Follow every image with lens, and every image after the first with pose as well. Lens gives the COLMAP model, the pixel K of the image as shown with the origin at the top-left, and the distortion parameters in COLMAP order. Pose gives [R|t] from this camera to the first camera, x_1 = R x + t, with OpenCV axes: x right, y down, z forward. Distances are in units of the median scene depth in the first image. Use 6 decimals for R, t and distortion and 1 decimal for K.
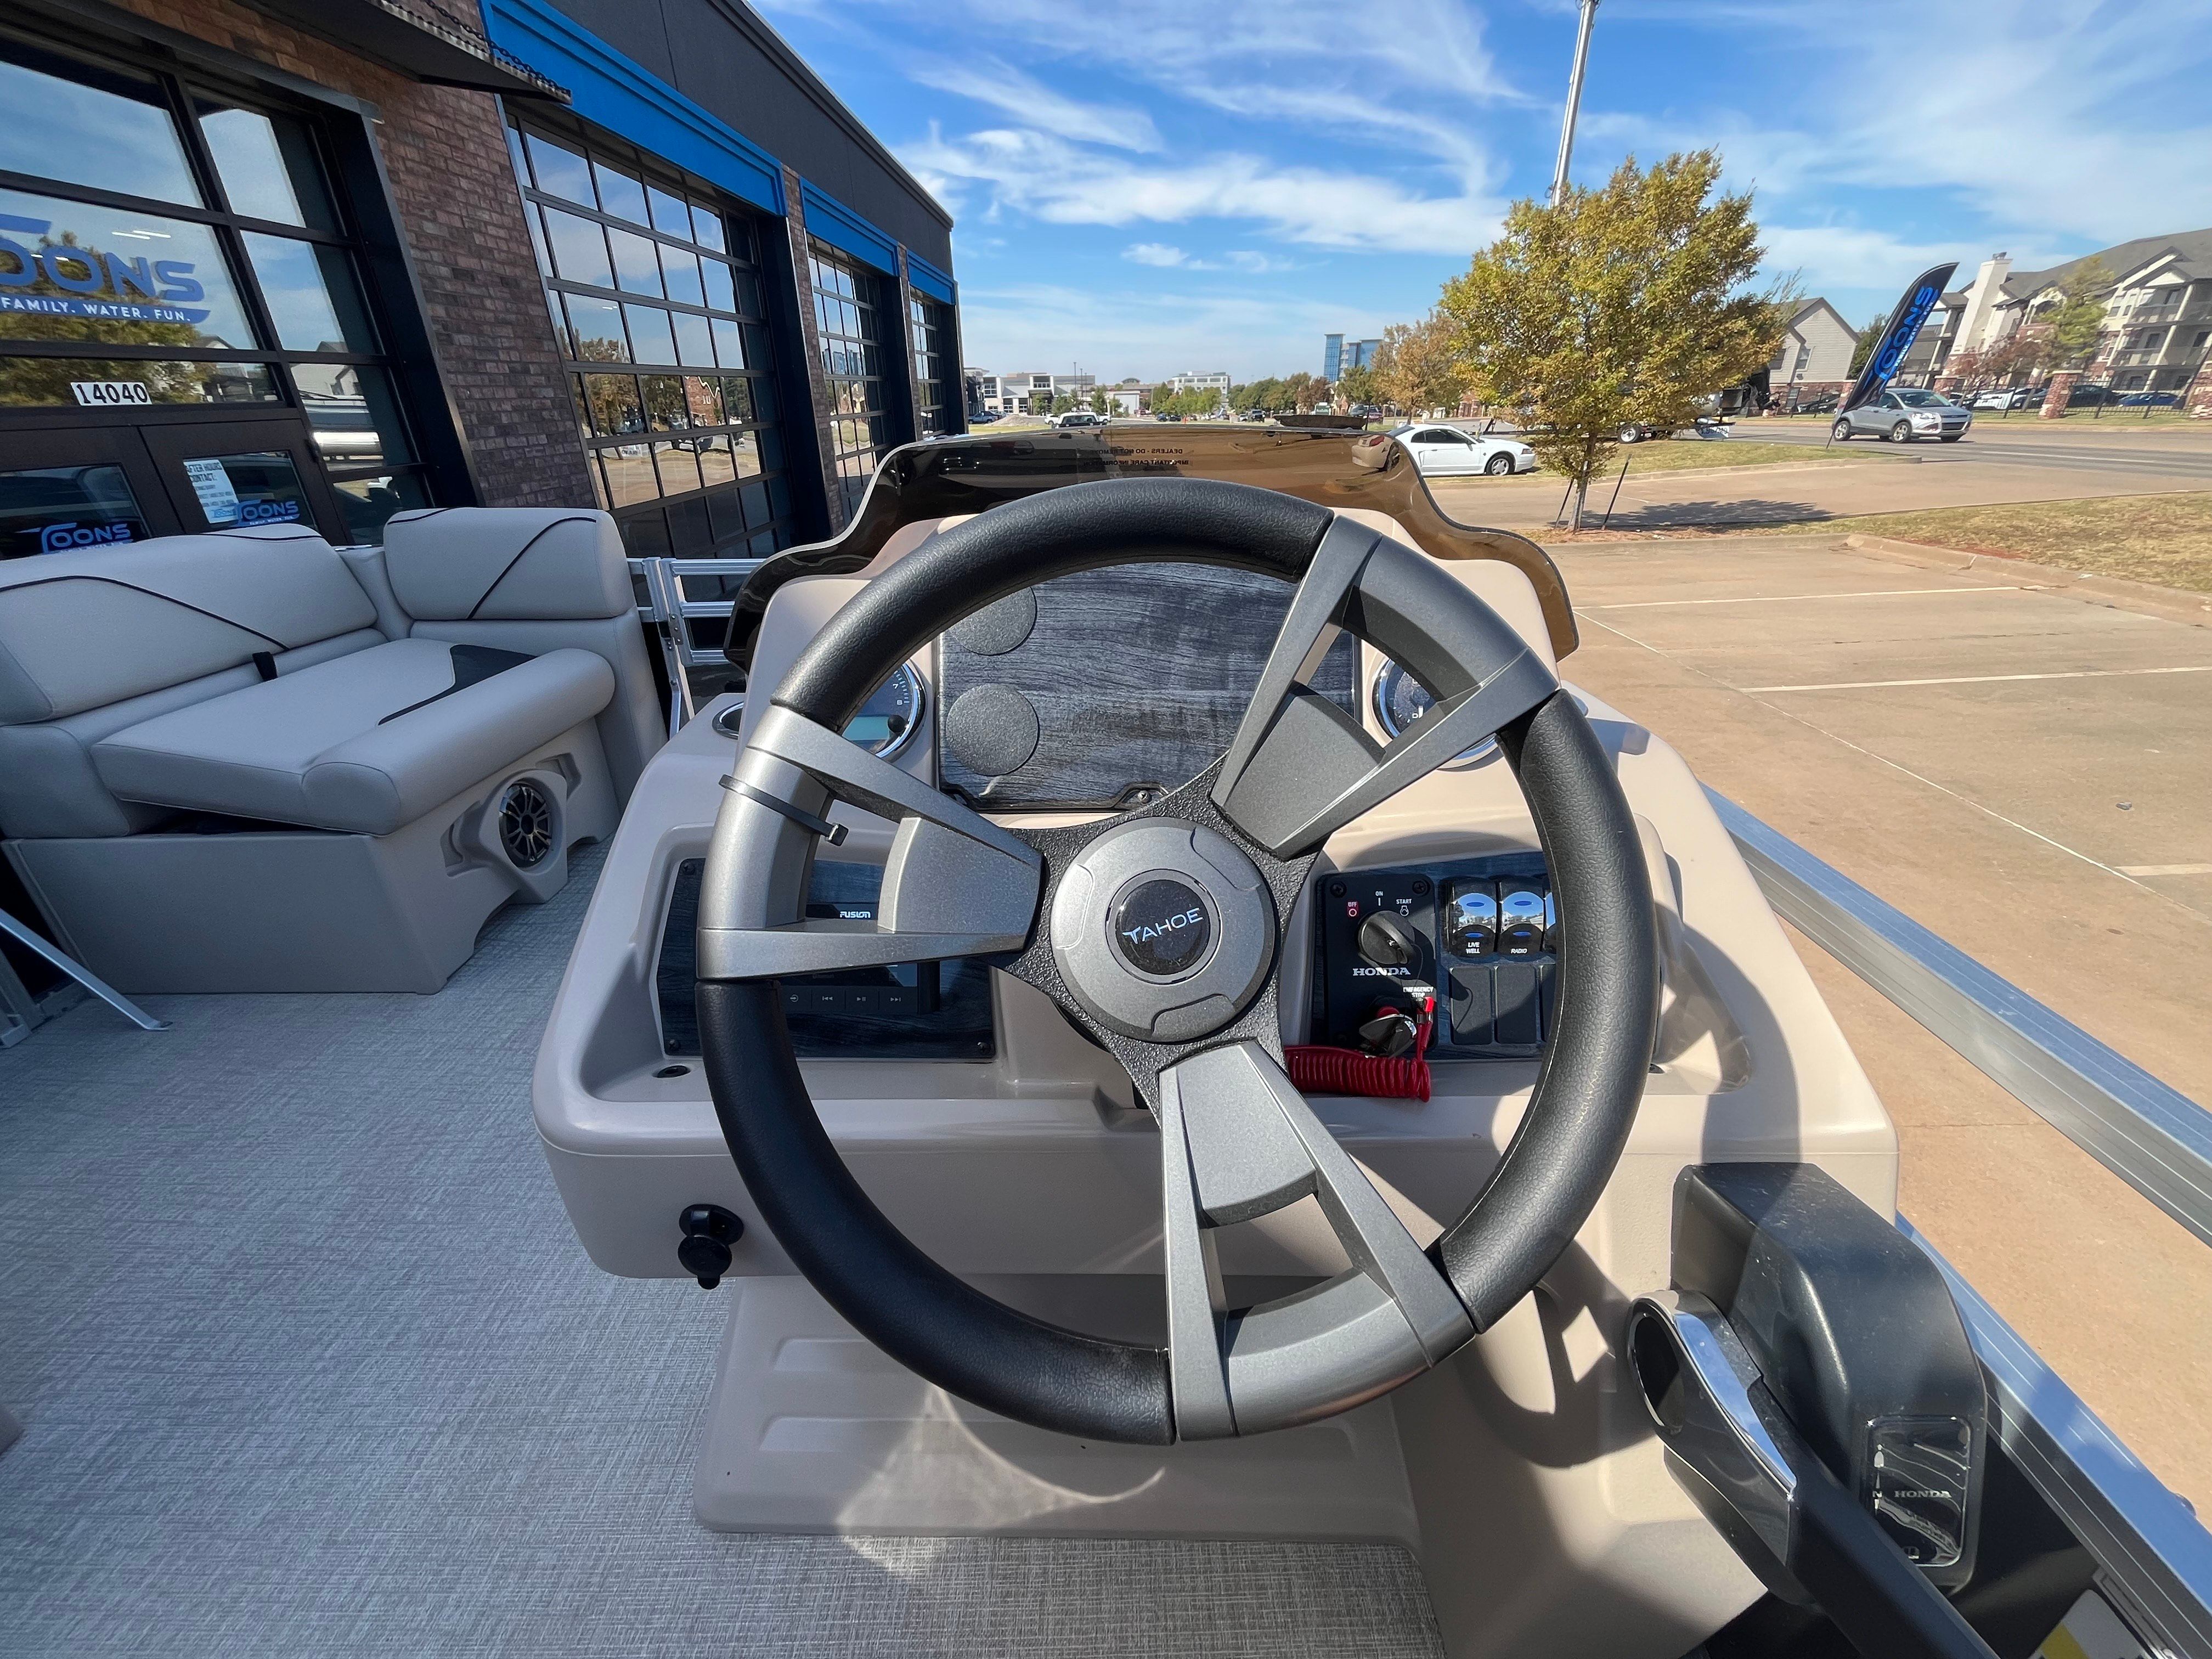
lens RADIAL K [[892.3, 0, 1107.1], [0, 892.3, 839.0], [0, 0, 1]] dist [-0.003715, -0.000113]
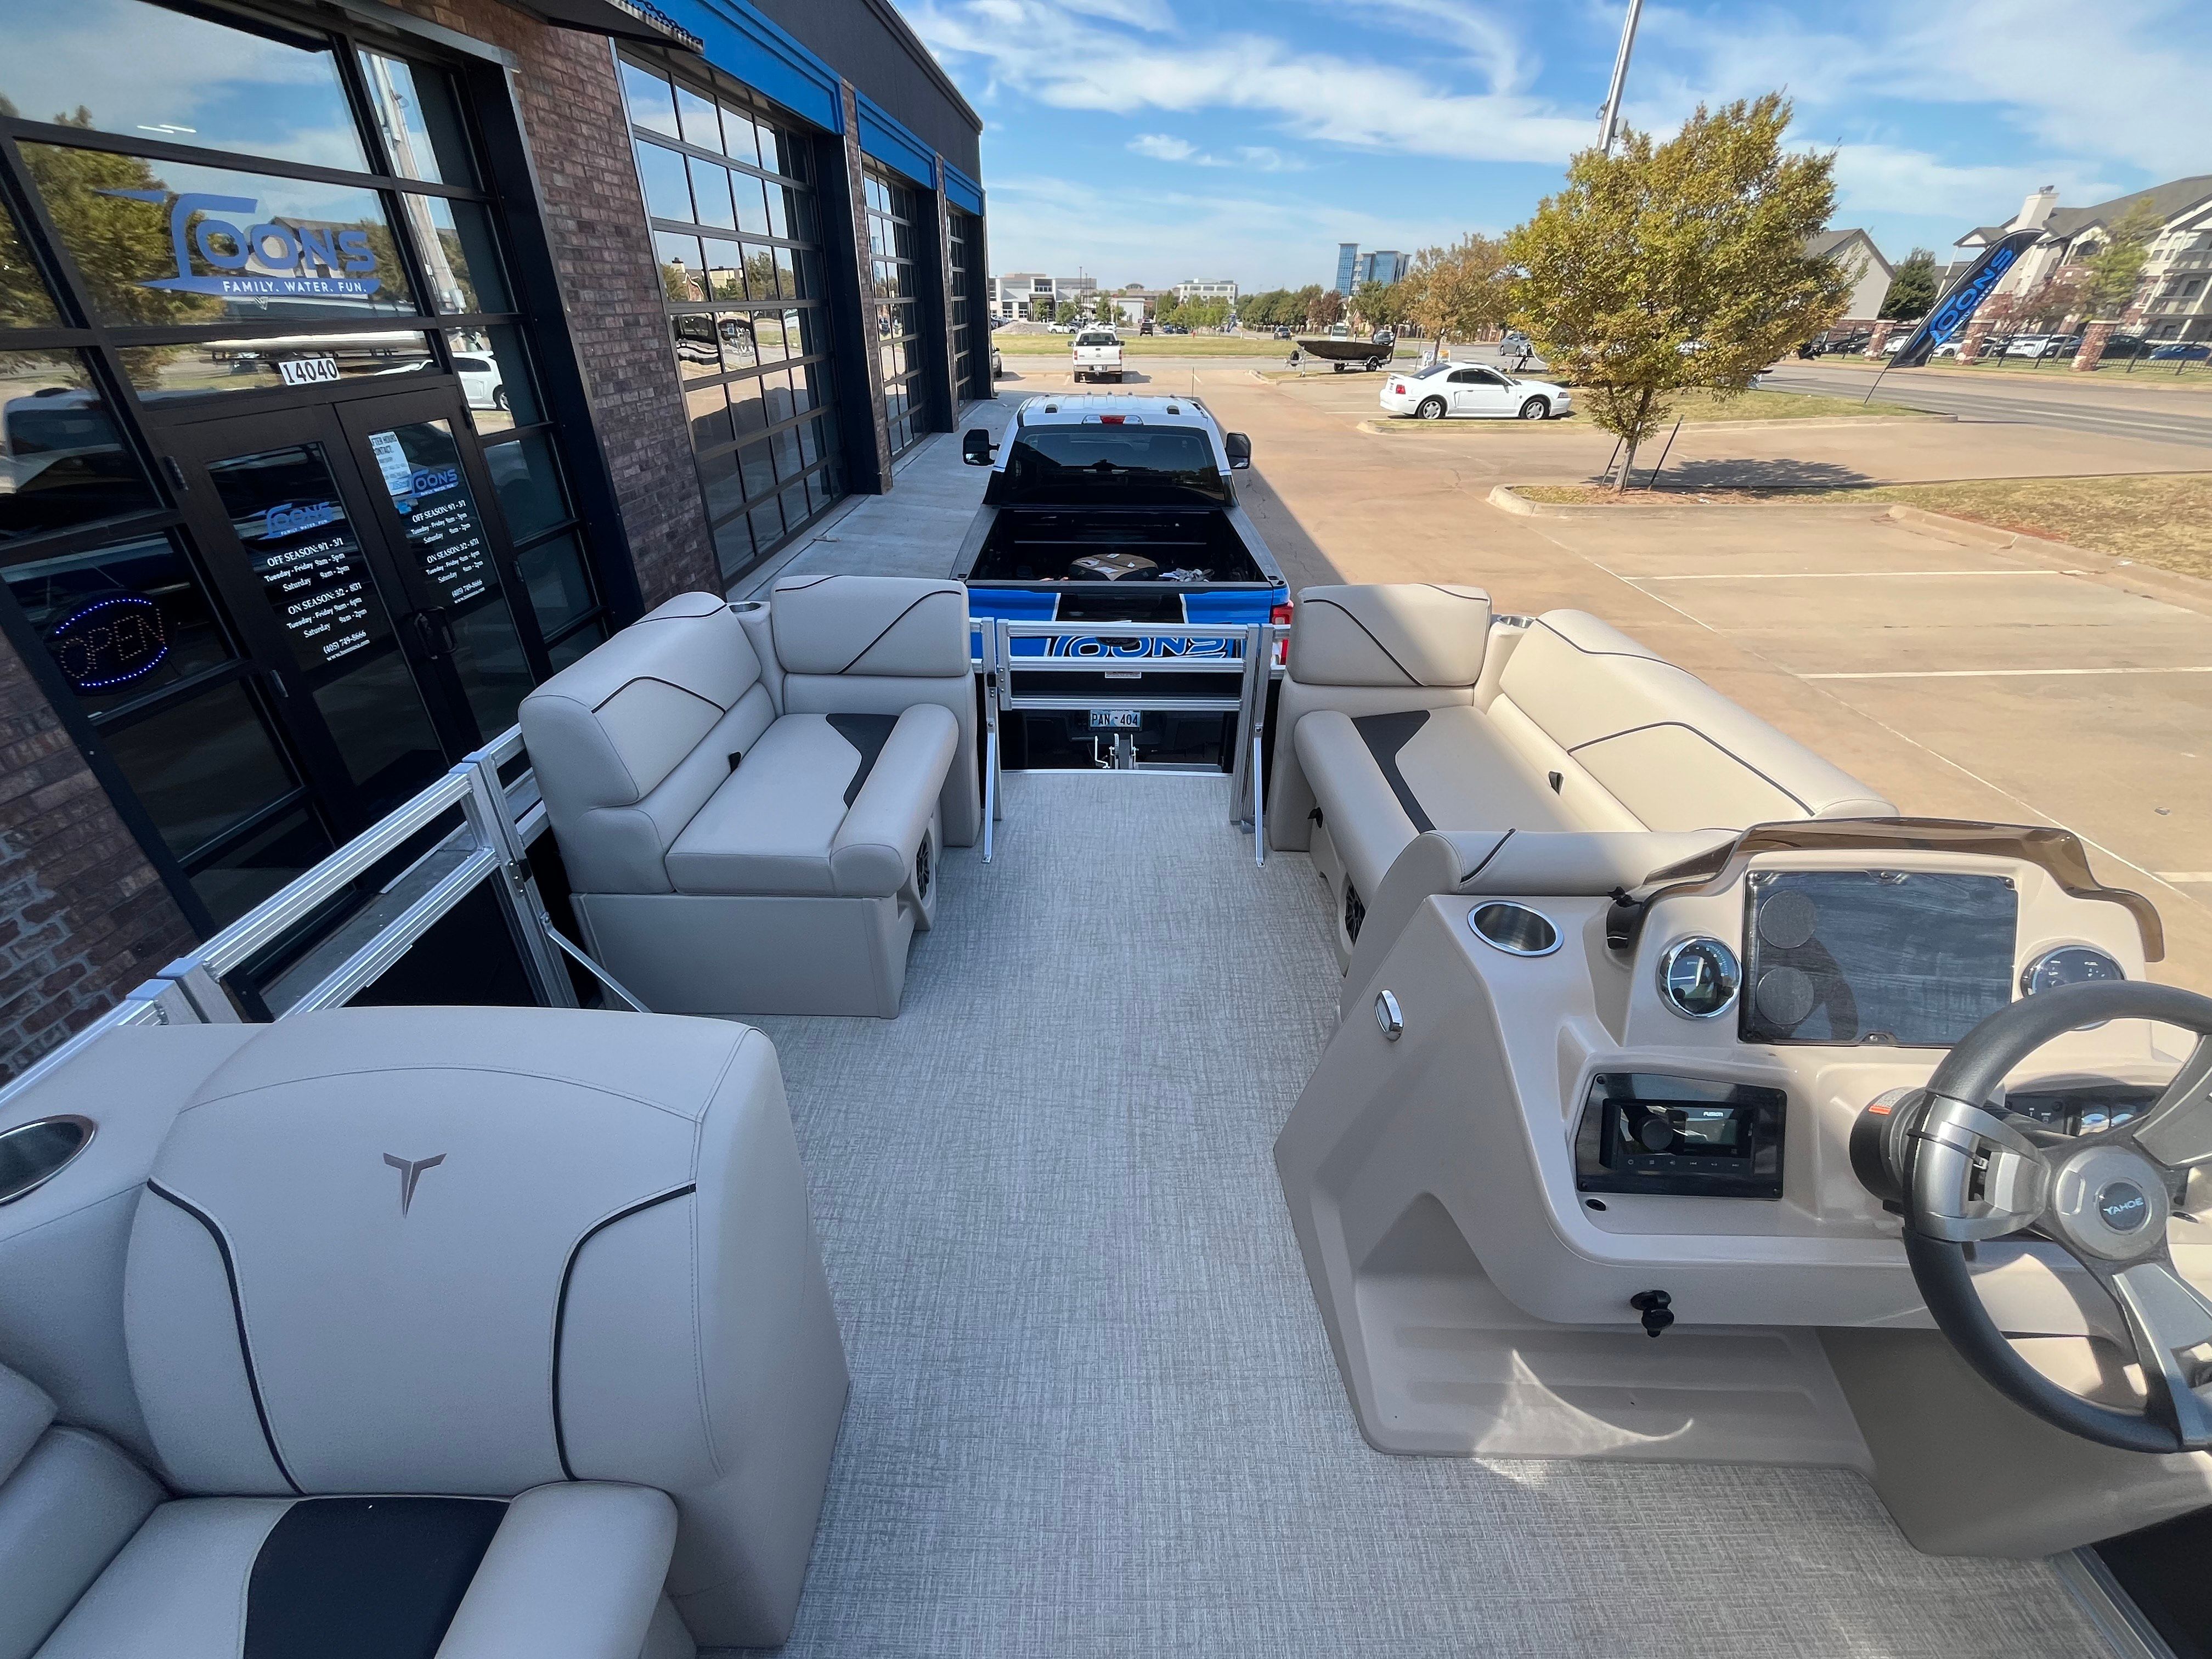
lens RADIAL K [[903.6, 0, 1075.0], [0, 903.6, 828.2], [0, 0, 1]] dist [-0.004985, 0.000403]
pose [[0.999540, 0.026886, 0.014045, -0.114601], [-0.027962, 0.996154, 0.083043, -0.041655], [-0.011758, -0.083398, 0.996447, -0.045002]]
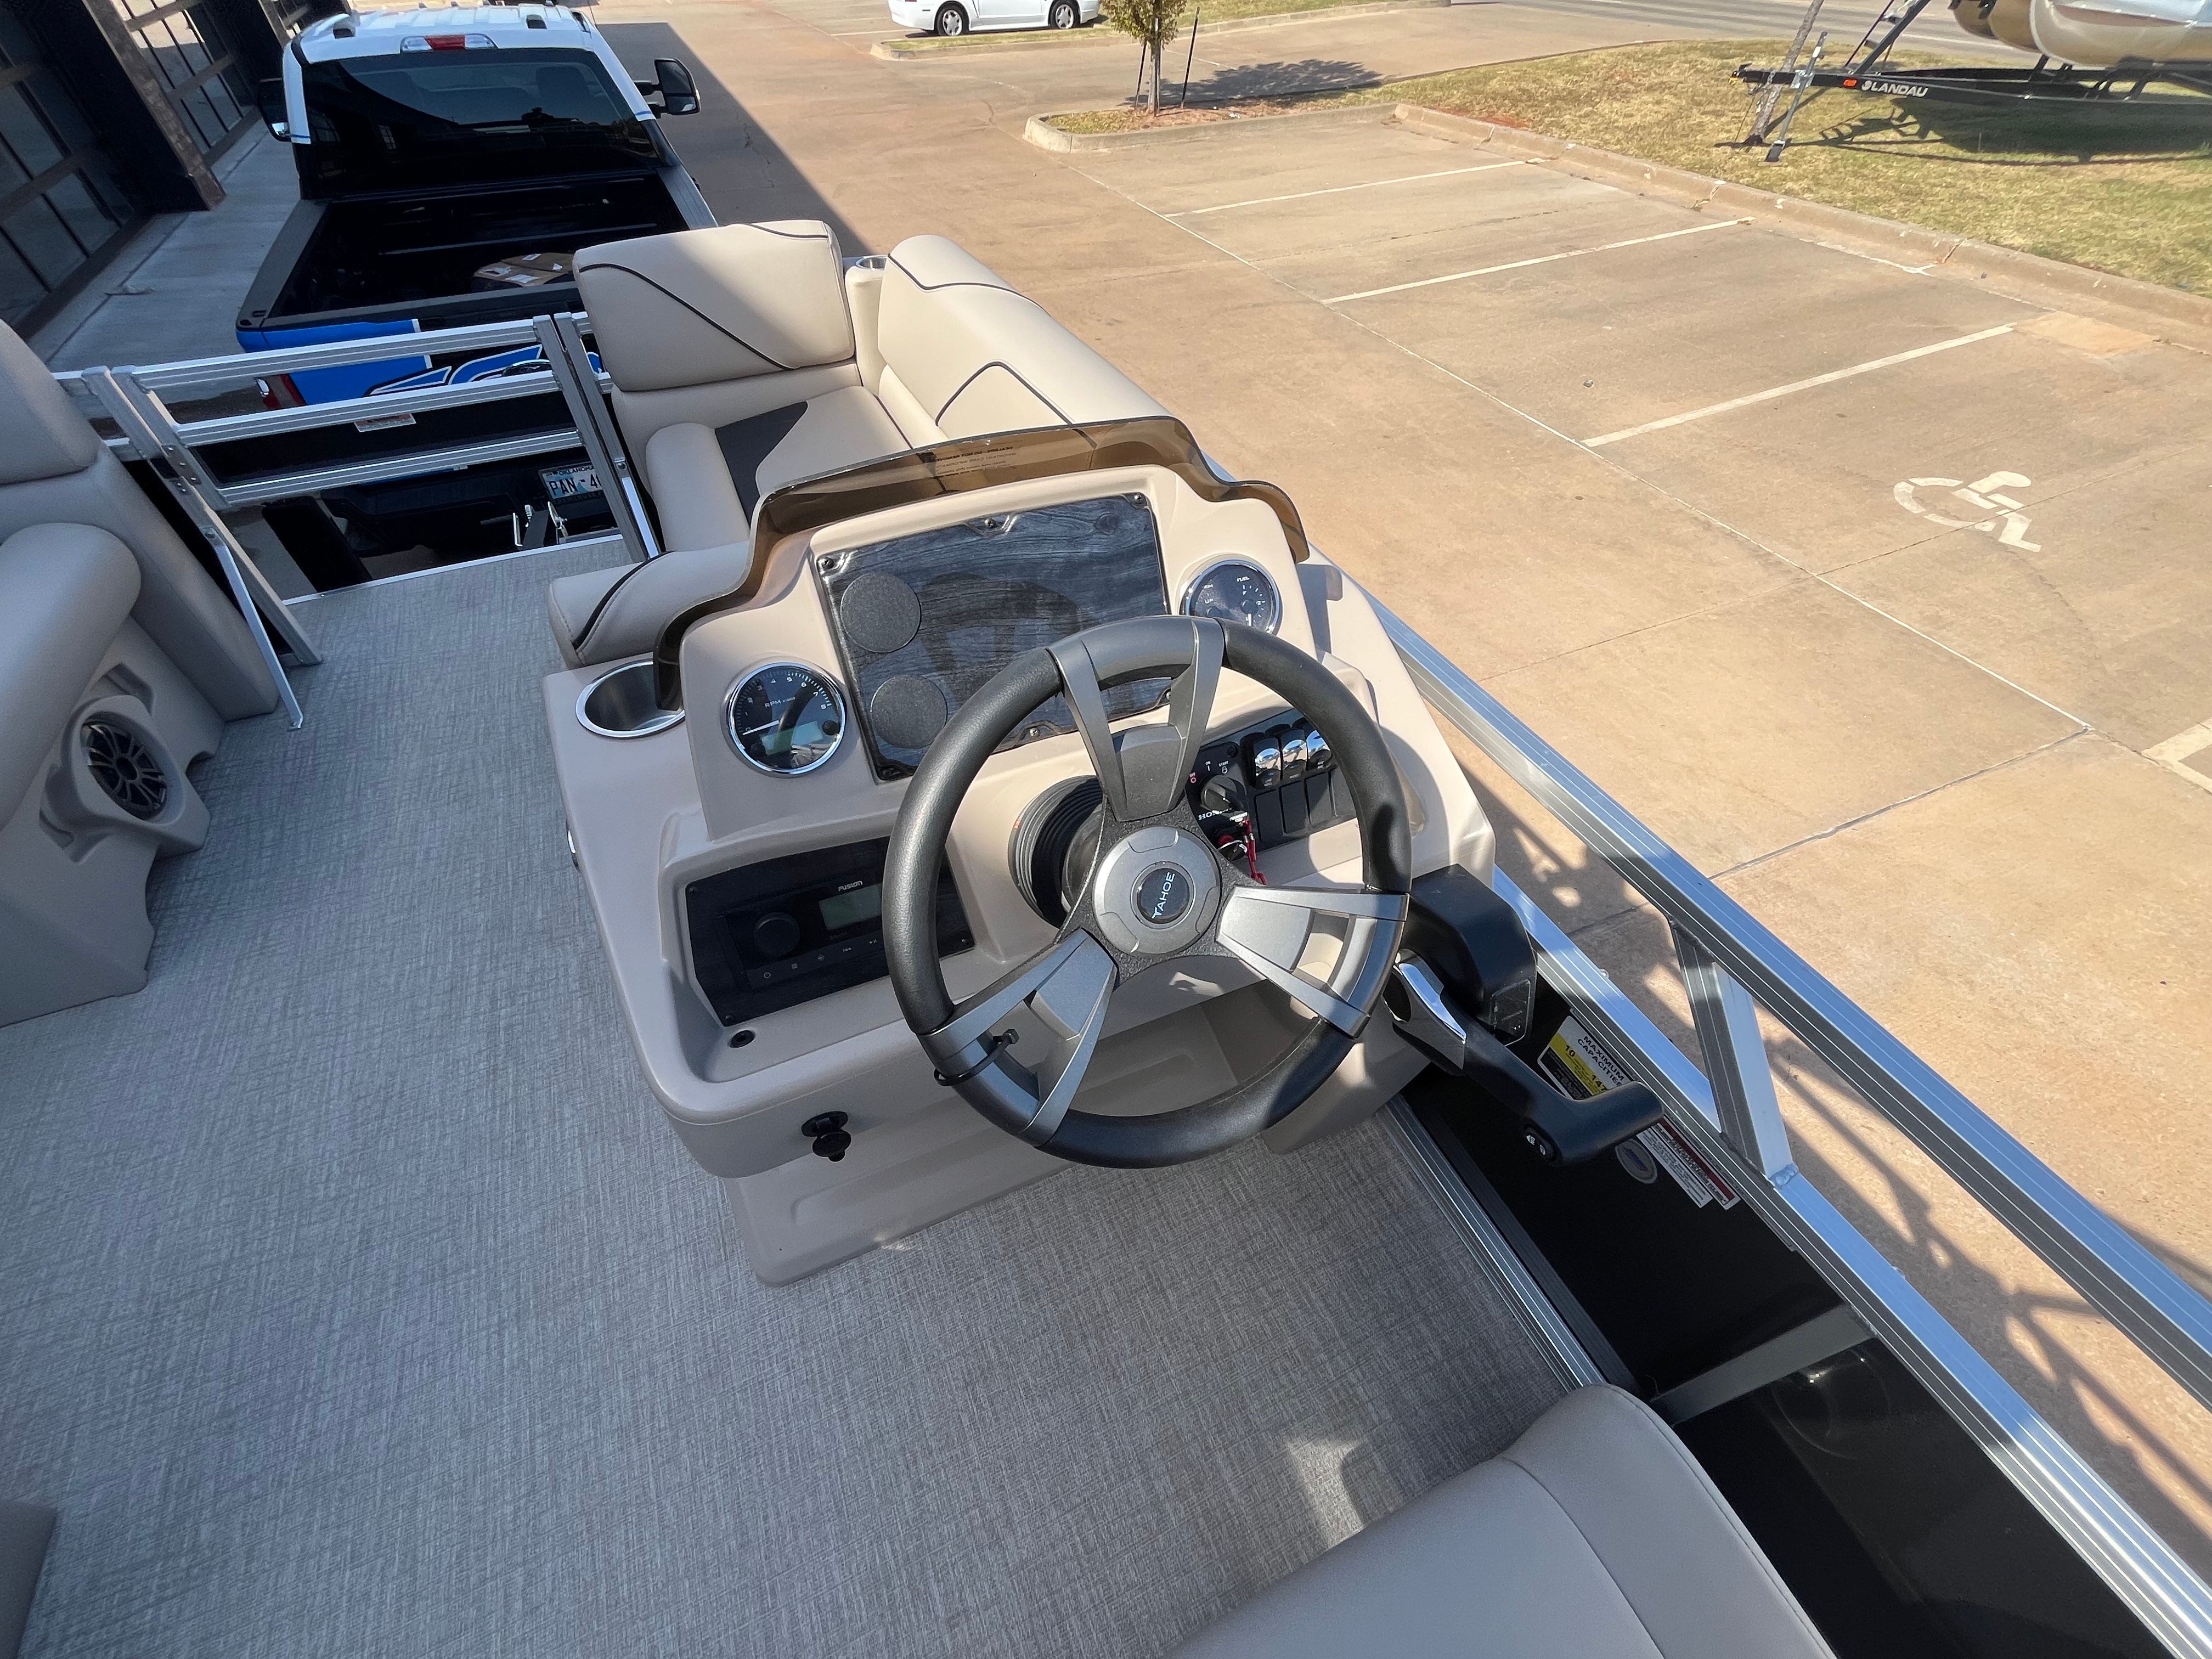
lens RADIAL K [[894.1, 0, 1100.4], [0, 894.1, 831.1], [0, 0, 1]] dist [-0.003596, -0.000020]
pose [[0.910076, -0.287162, 0.298832, -0.024304], [0.162170, 0.910297, 0.380869, -0.032026], [-0.381396, -0.298158, 0.875008, -0.017674]]
